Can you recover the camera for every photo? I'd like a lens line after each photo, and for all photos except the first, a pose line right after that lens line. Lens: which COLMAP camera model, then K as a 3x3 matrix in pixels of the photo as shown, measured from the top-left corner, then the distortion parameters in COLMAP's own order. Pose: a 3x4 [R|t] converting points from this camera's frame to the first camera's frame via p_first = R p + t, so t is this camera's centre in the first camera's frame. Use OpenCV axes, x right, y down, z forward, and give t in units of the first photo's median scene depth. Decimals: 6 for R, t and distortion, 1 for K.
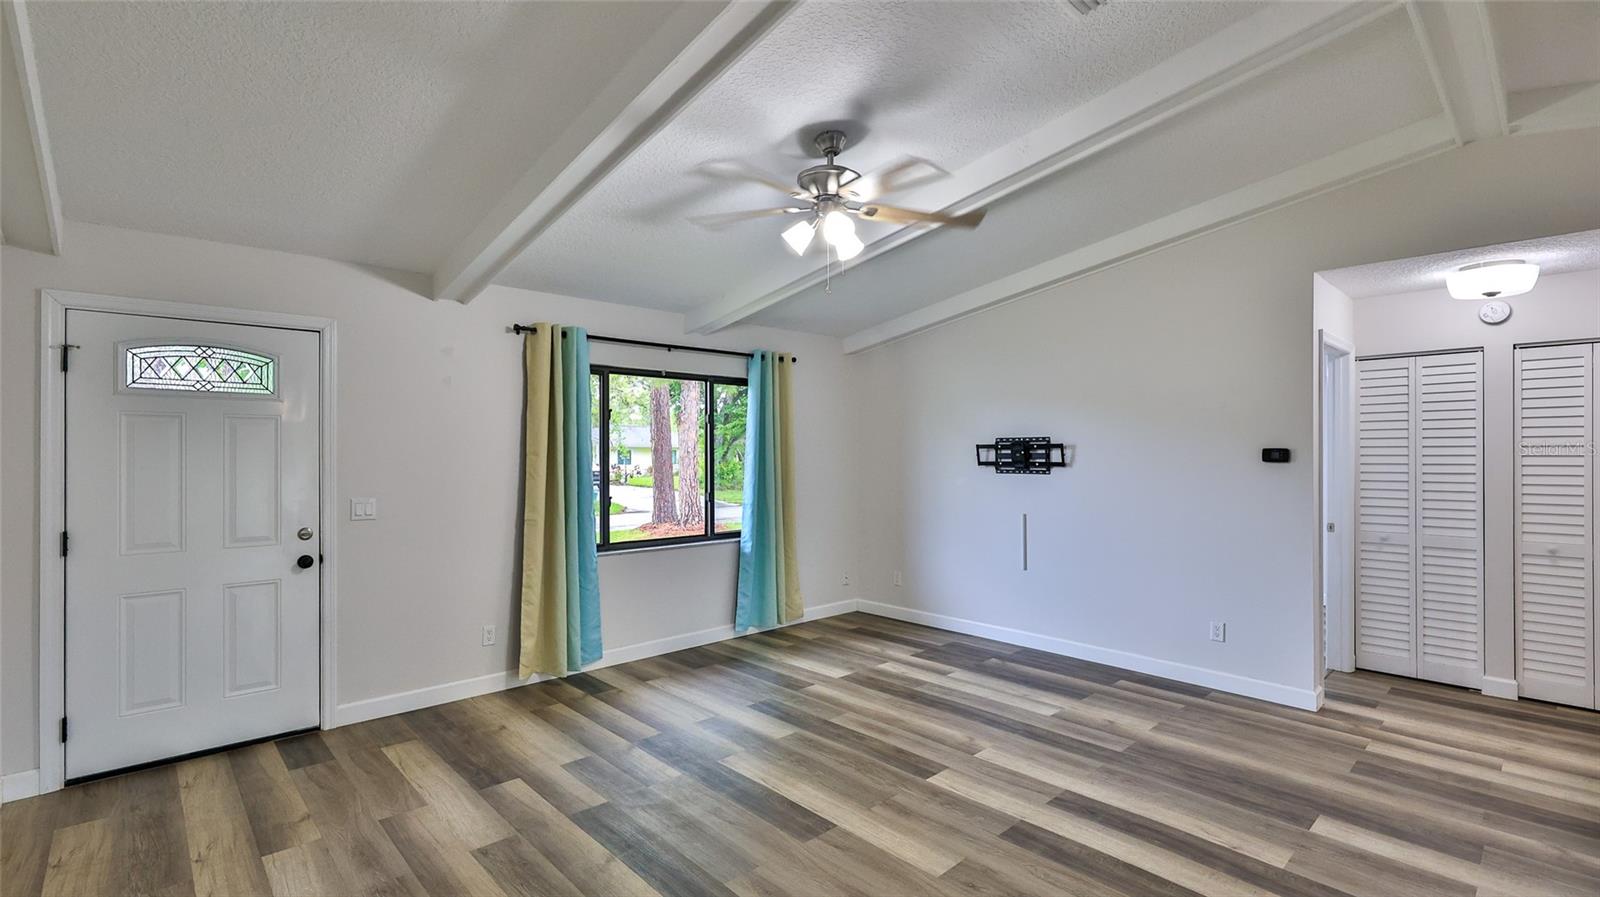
lens RADIAL K [[723.3, 0, 800.0], [0, 723.3, 448.5], [0, 0, 1]] dist [0.001040, -0.000470]
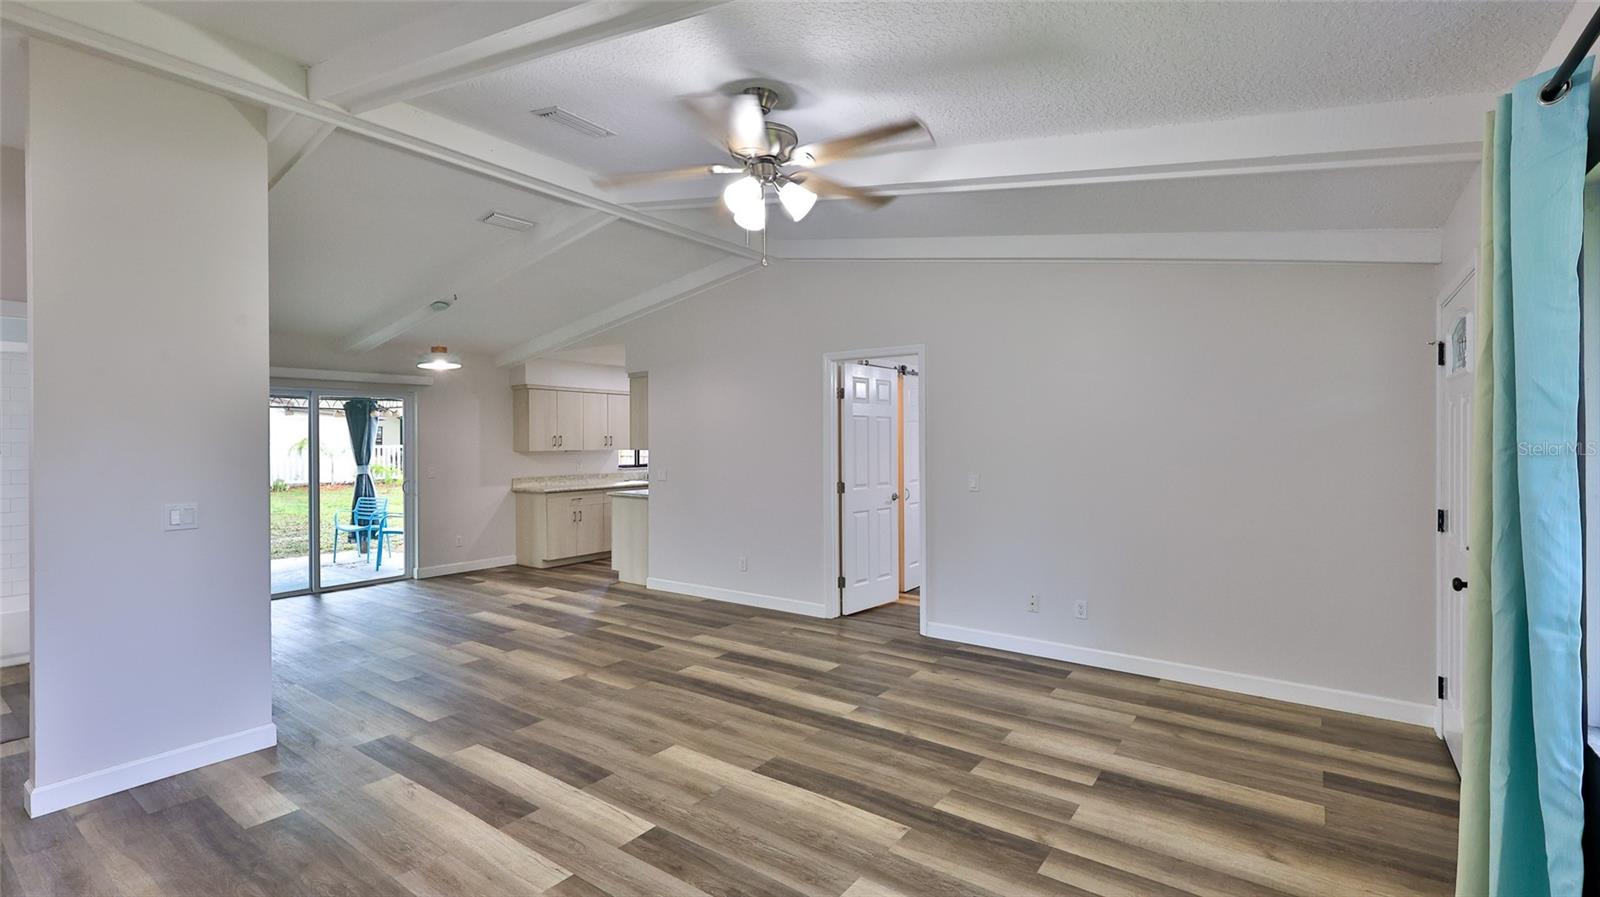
lens RADIAL K [[691.9, 0, 804.8], [0, 691.9, 446.8], [0, 0, 1]] dist [0.000733, 0.000013]
pose [[-0.980324, 0.005251, -0.197324, 0.134237], [0.005140, 0.999986, 0.001075, 0.006815], [0.197327, 0.000040, -0.980338, 1.542324]]
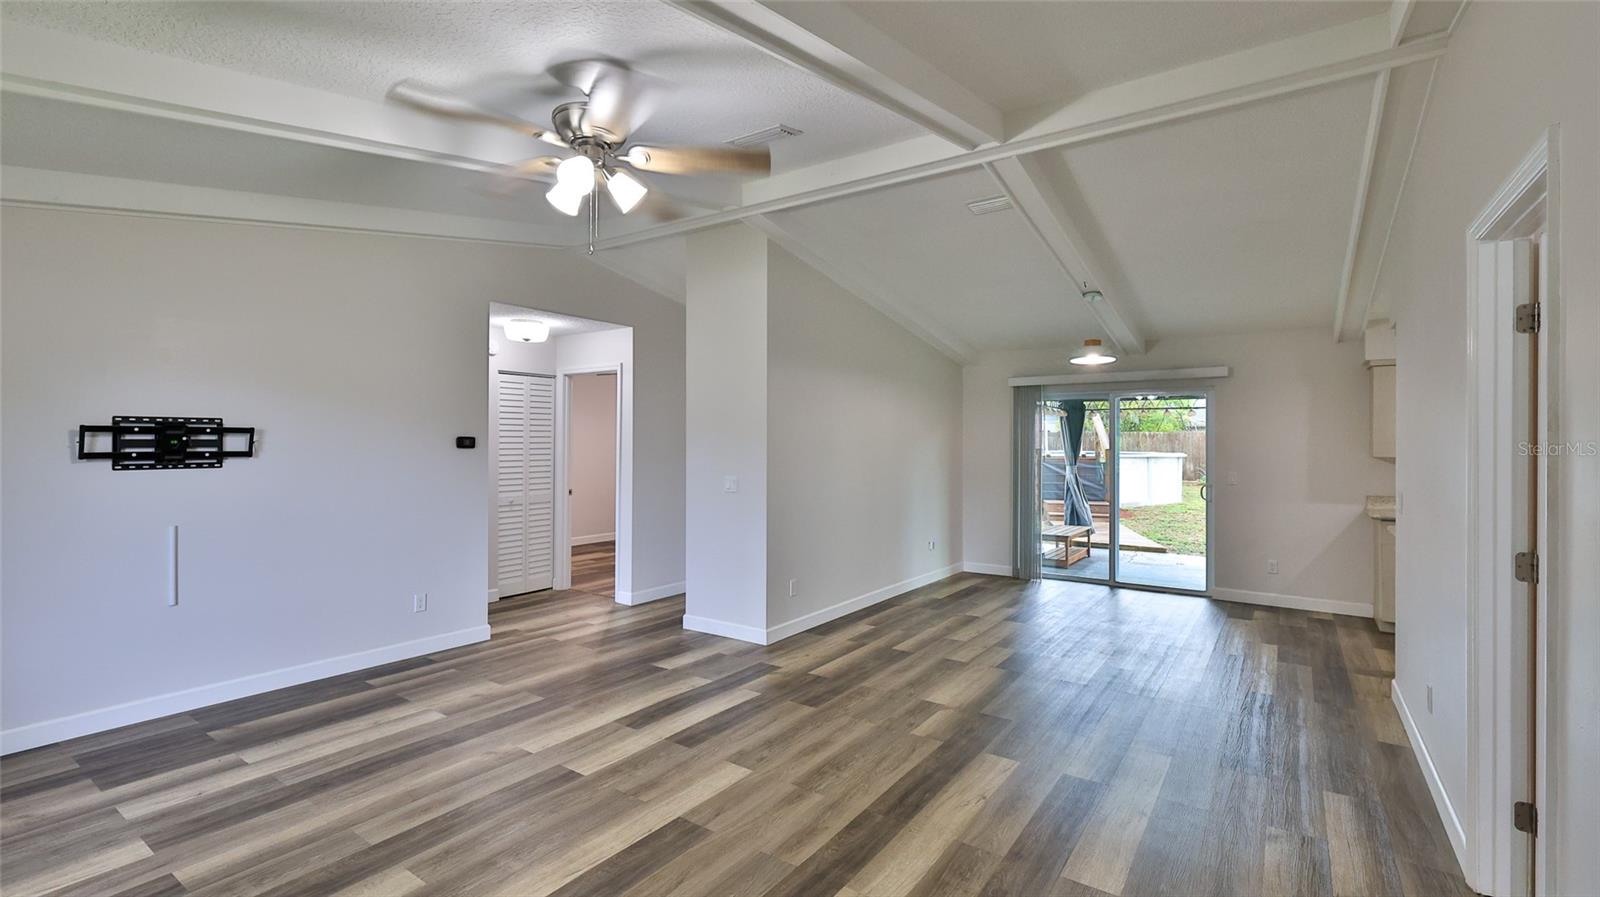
lens RADIAL K [[712.0, 0, 791.6], [0, 712.0, 443.2], [0, 0, 1]] dist [0.000984, 0.000030]
pose [[-0.210966, -0.003076, 0.977488, -0.693112], [-0.011782, 0.999930, 0.000603, 0.003493], [-0.977422, -0.011389, -0.210988, 0.784490]]
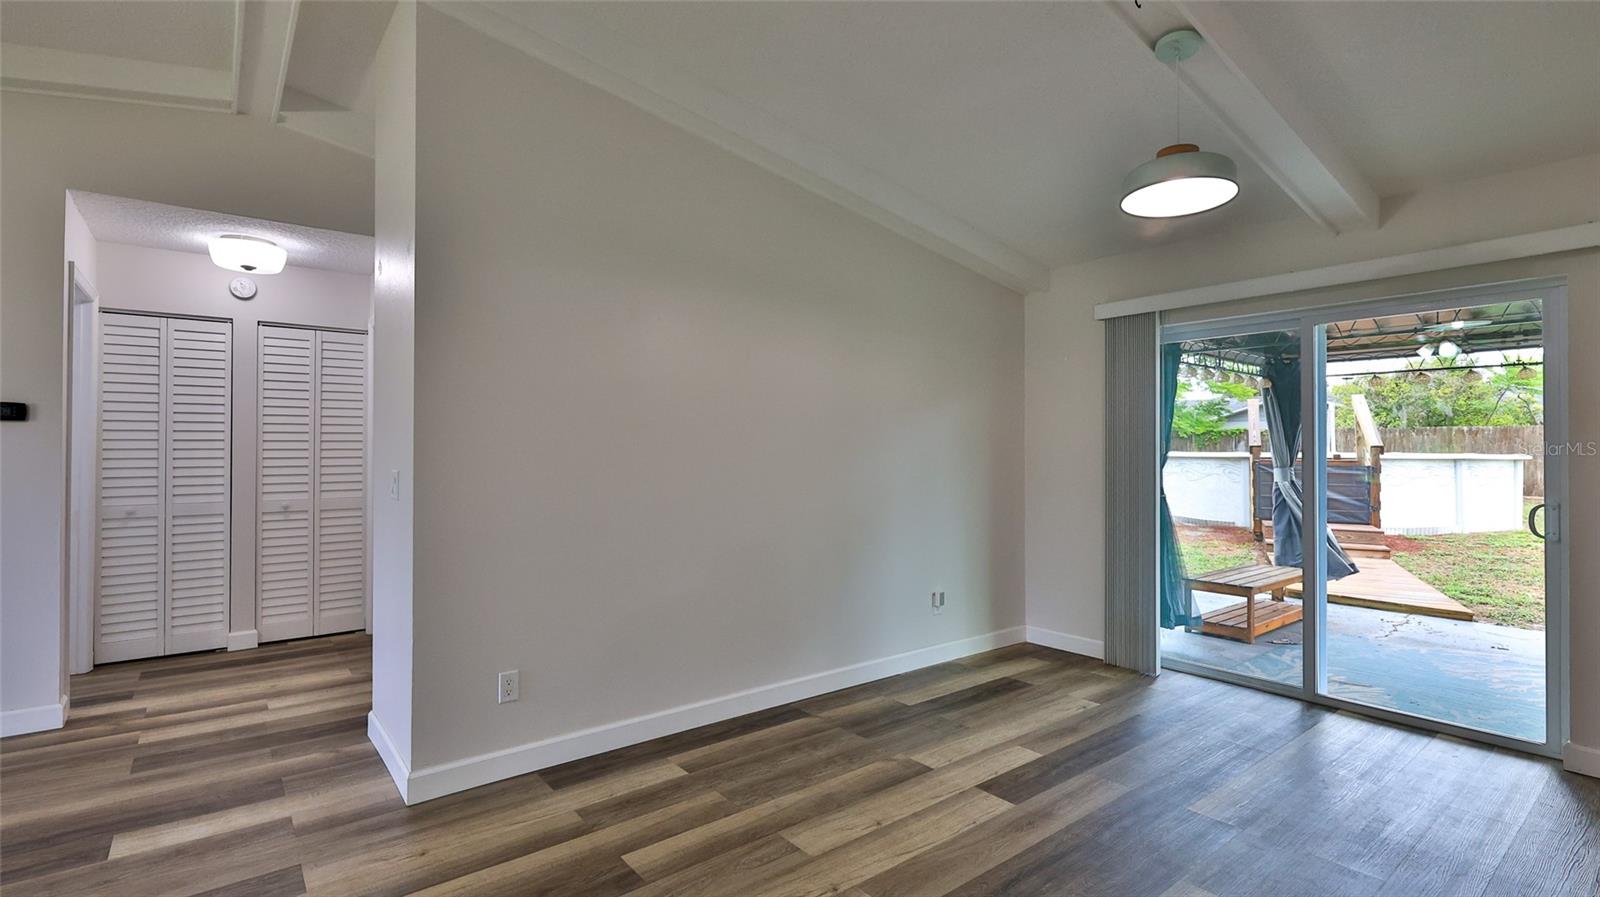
lens RADIAL K [[724.5, 0, 770.2], [0, 724.5, 442.3], [0, 0, 1]] dist [0.000005, -0.000017]
pose [[0.100352, 0.008061, 0.994919, -0.021662], [-0.008054, 0.999941, -0.007290, 0.045190], [-0.994919, -0.007281, 0.100411, 0.136505]]
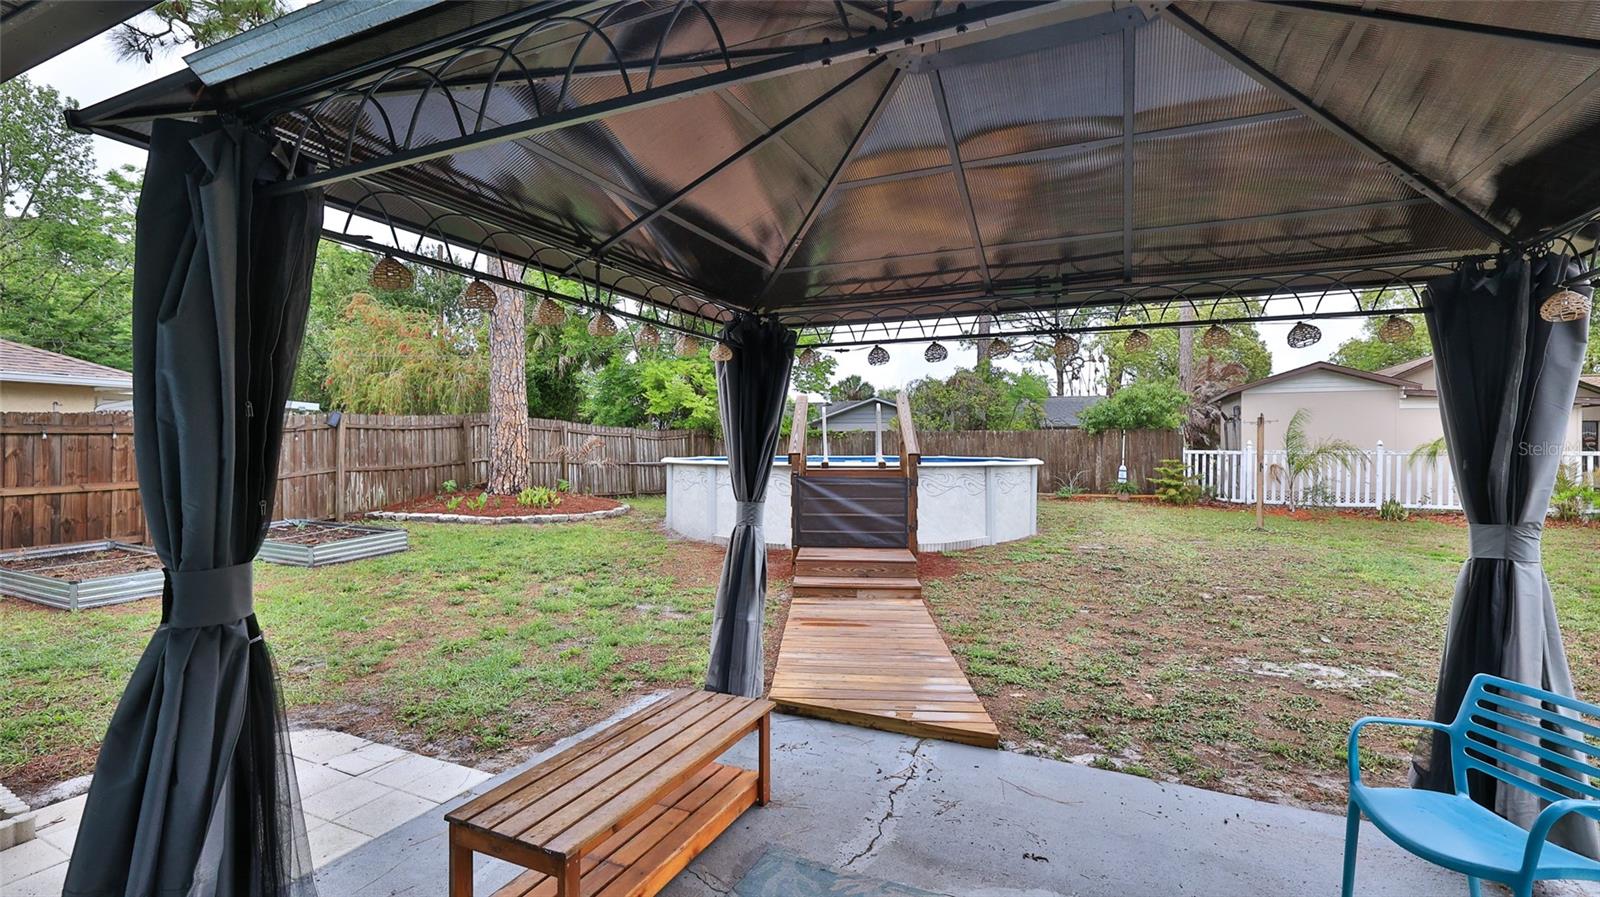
lens RADIAL K [[712.0, 0, 791.6], [0, 712.0, 443.2], [0, 0, 1]] dist [0.000984, 0.000030]
pose [[-0.375745, 0.004962, 0.926710, 0.940306], [-0.004423, 0.999965, -0.007148, 0.006870], [-0.926713, -0.006785, -0.375709, -0.625728]]
